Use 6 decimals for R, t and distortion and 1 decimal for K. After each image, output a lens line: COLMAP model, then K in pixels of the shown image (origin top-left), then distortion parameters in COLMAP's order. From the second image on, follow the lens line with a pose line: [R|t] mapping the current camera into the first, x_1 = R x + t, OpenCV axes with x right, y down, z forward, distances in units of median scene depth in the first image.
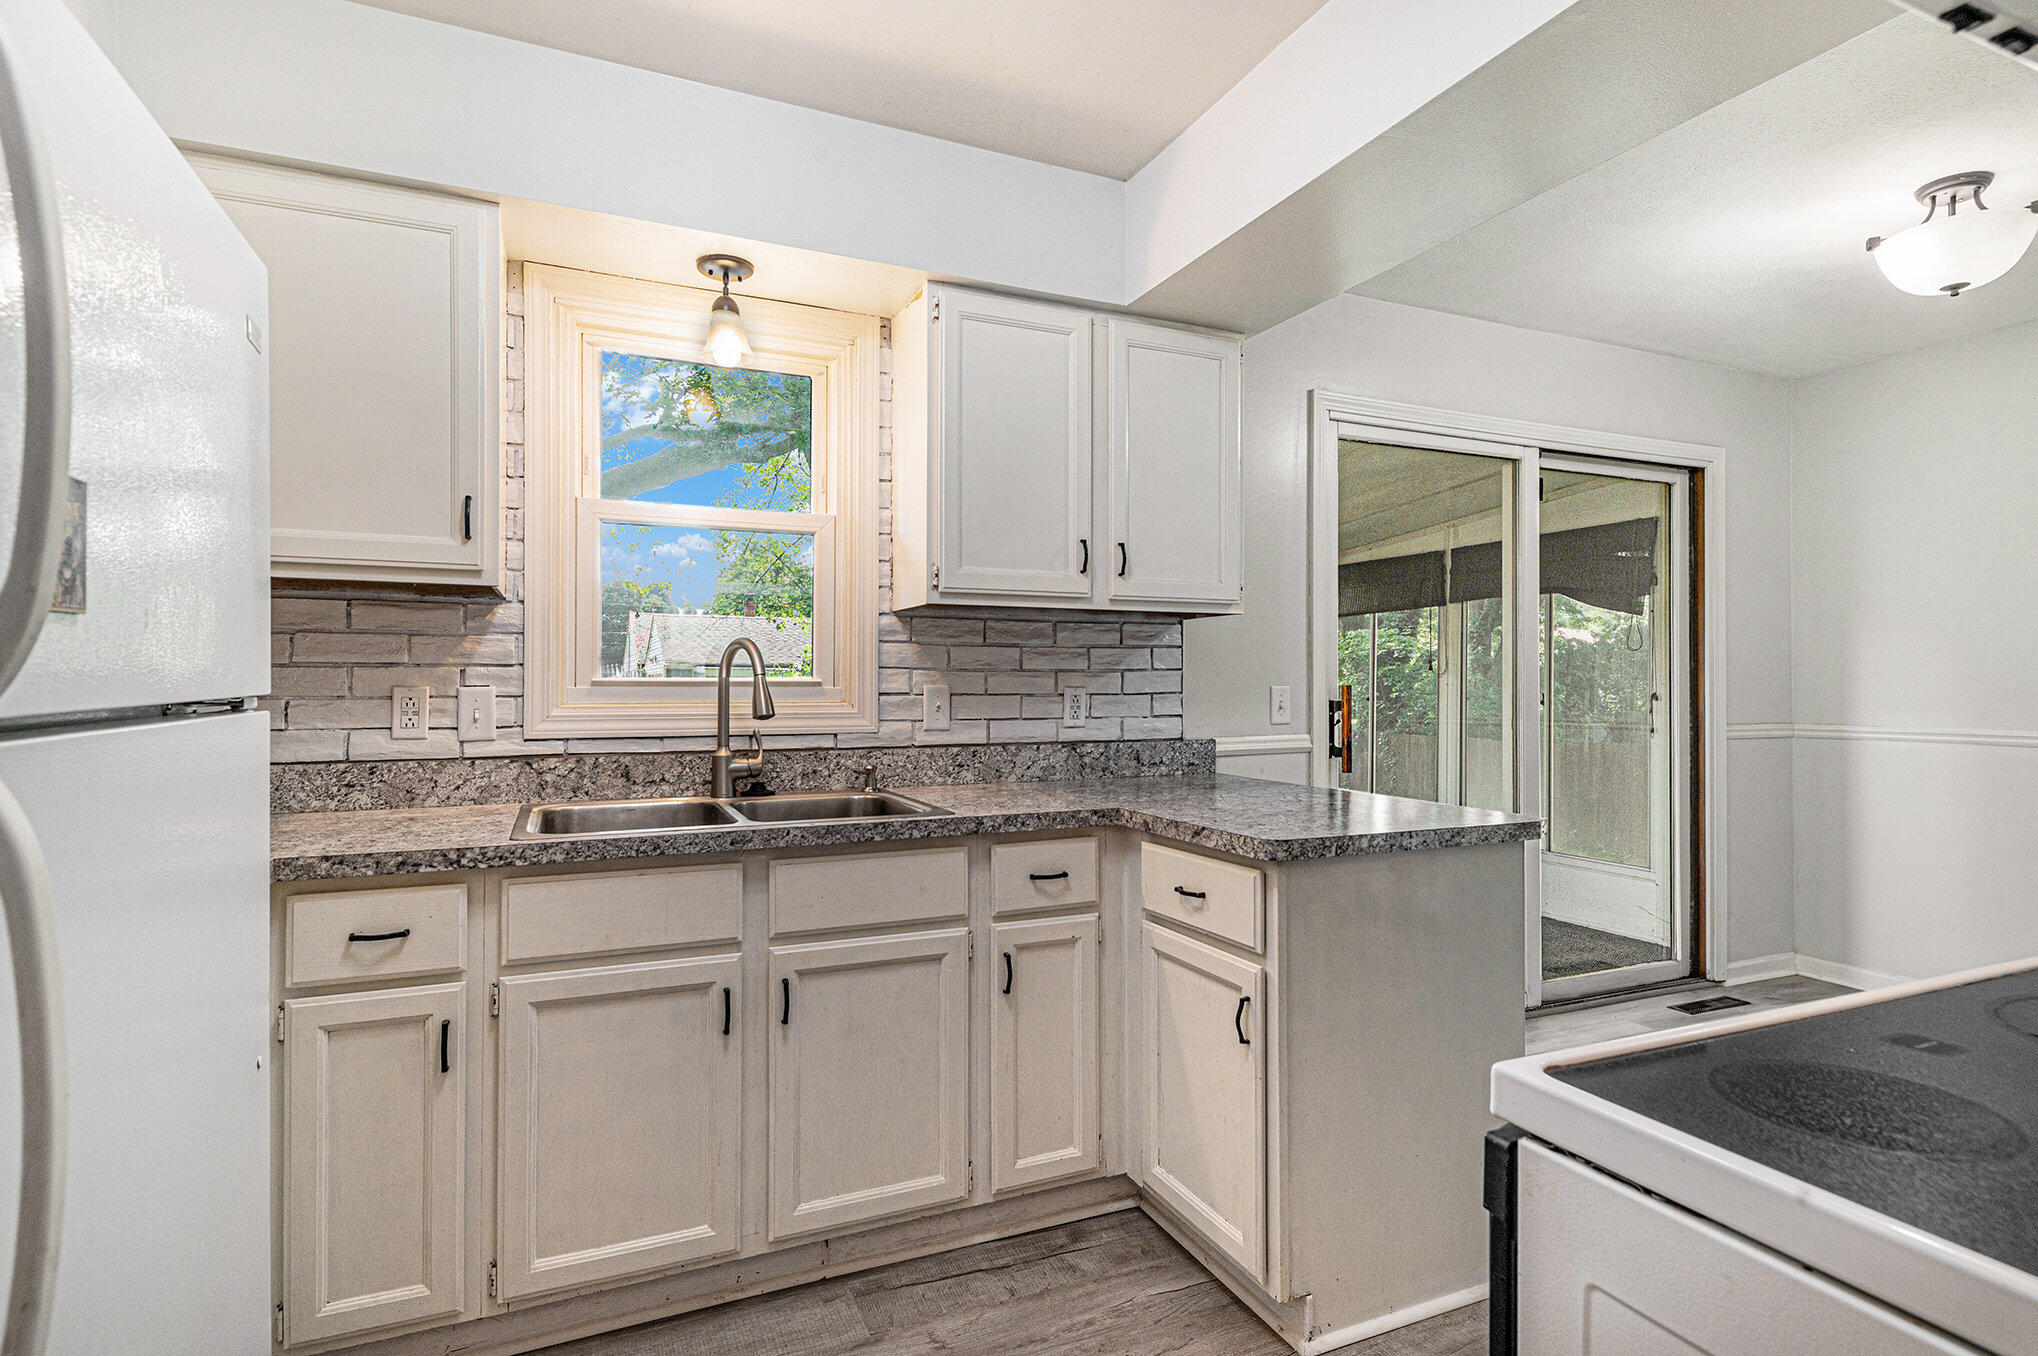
lens RADIAL K [[1003.9, 0, 1012.8], [0, 1003.9, 679.7], [0, 0, 1]] dist [-0.003804, -0.000059]
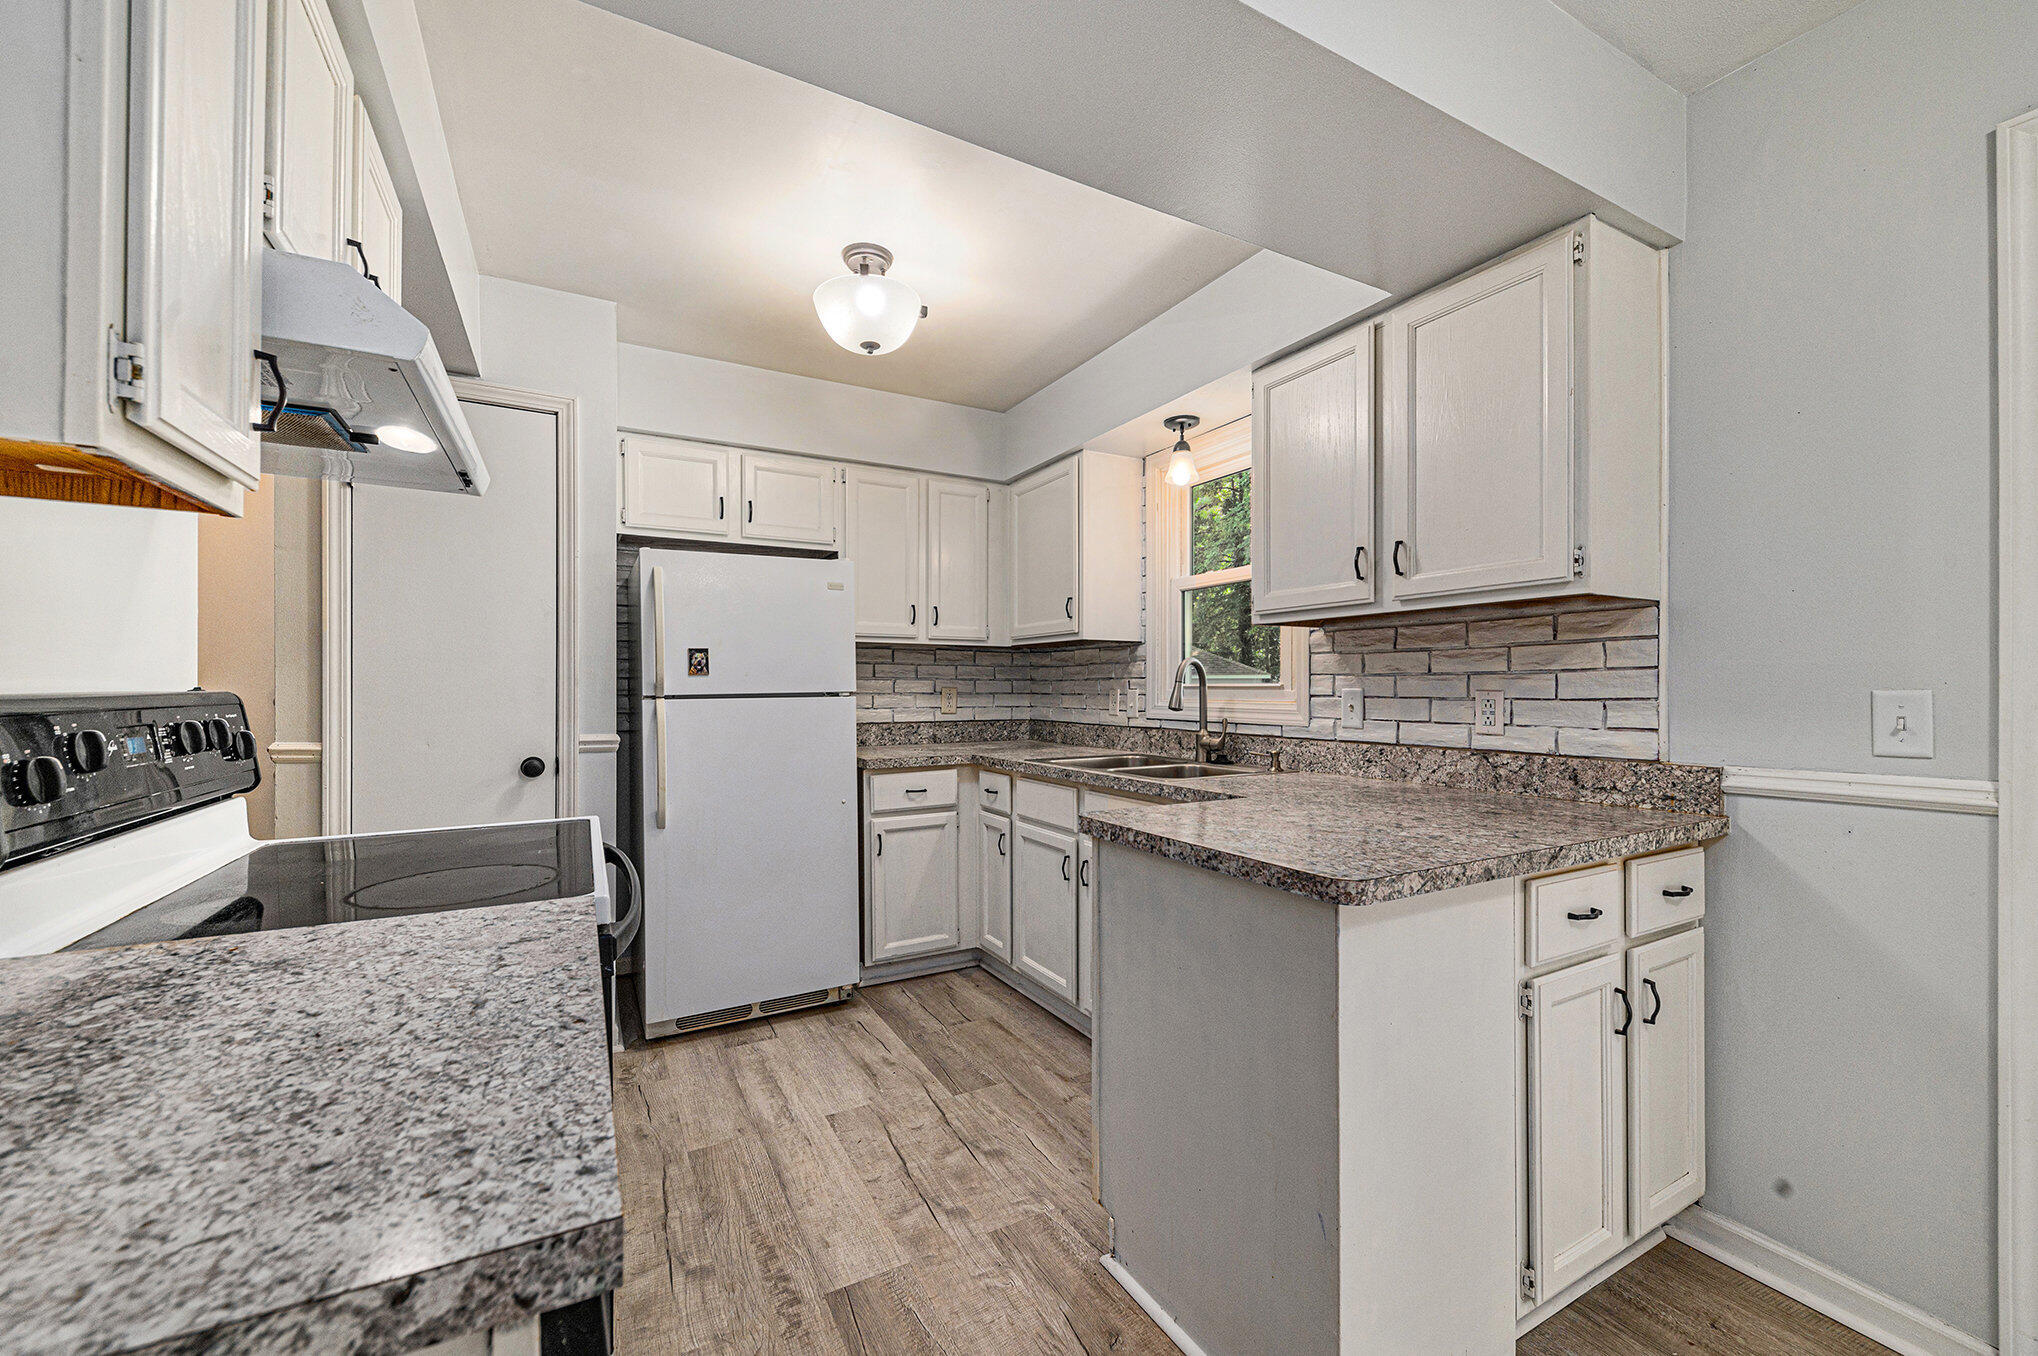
lens RADIAL K [[816.8, 0, 1020.0], [0, 816.8, 678.7], [0, 0, 1]] dist [0.015781, 0.000042]
pose [[0.095992, -0.019121, -0.995198, 0.793928], [-0.009003, 0.999758, -0.020077, 0.015904], [0.995341, 0.010887, 0.095797, 0.518880]]
